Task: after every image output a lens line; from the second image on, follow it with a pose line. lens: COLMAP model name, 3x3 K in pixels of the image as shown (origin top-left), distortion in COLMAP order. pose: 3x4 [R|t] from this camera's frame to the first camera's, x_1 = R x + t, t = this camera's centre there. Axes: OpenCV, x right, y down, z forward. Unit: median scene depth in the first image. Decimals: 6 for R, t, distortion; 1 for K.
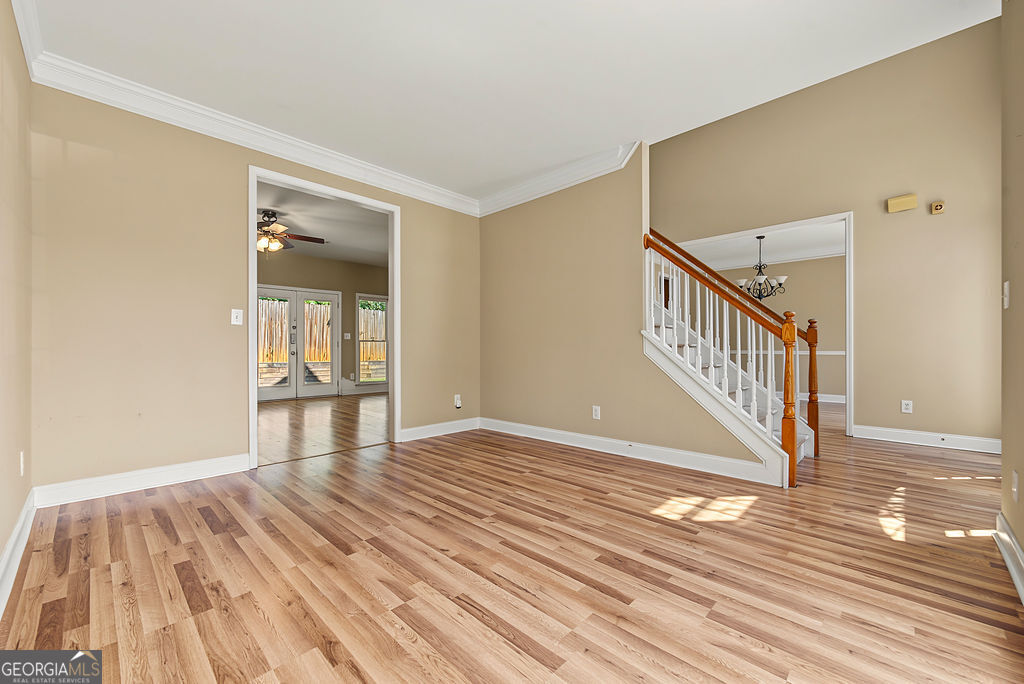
lens RADIAL K [[411.7, 0, 514.4], [0, 411.7, 349.7], [0, 0, 1]] dist [-0.001215, -0.001002]
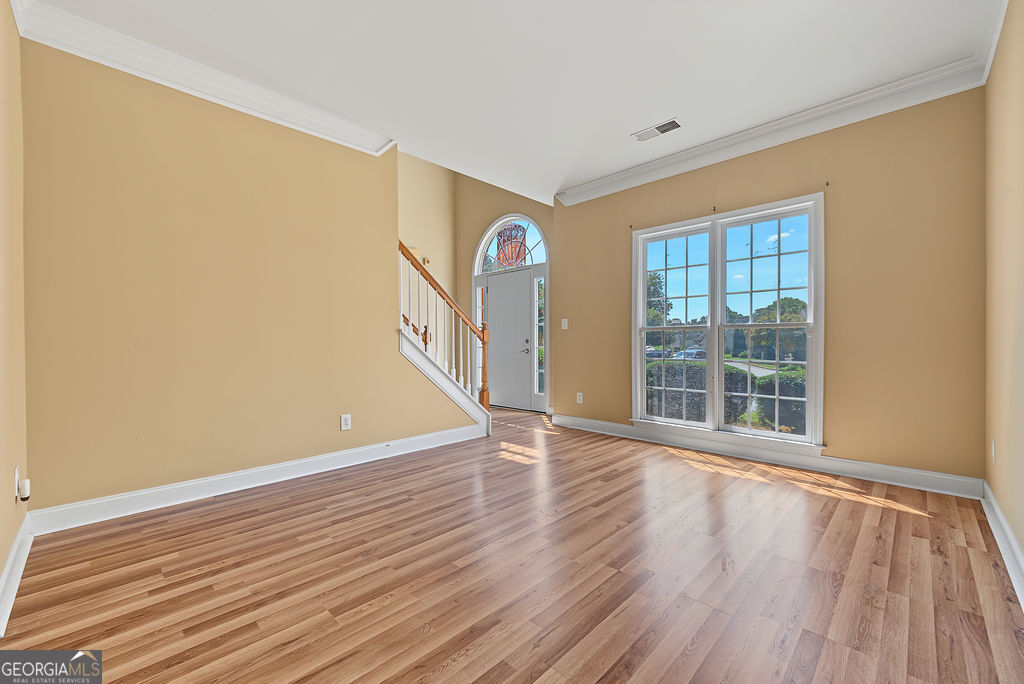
lens RADIAL K [[411.7, 0, 520.2], [0, 411.7, 340.5], [0, 0, 1]] dist [-0.001215, -0.001002]
pose [[0.001879, 0.010382, 0.999944, -0.791029], [0.011984, 0.999874, -0.010404, -0.002283], [-0.999926, 0.012003, 0.001755, 0.775800]]
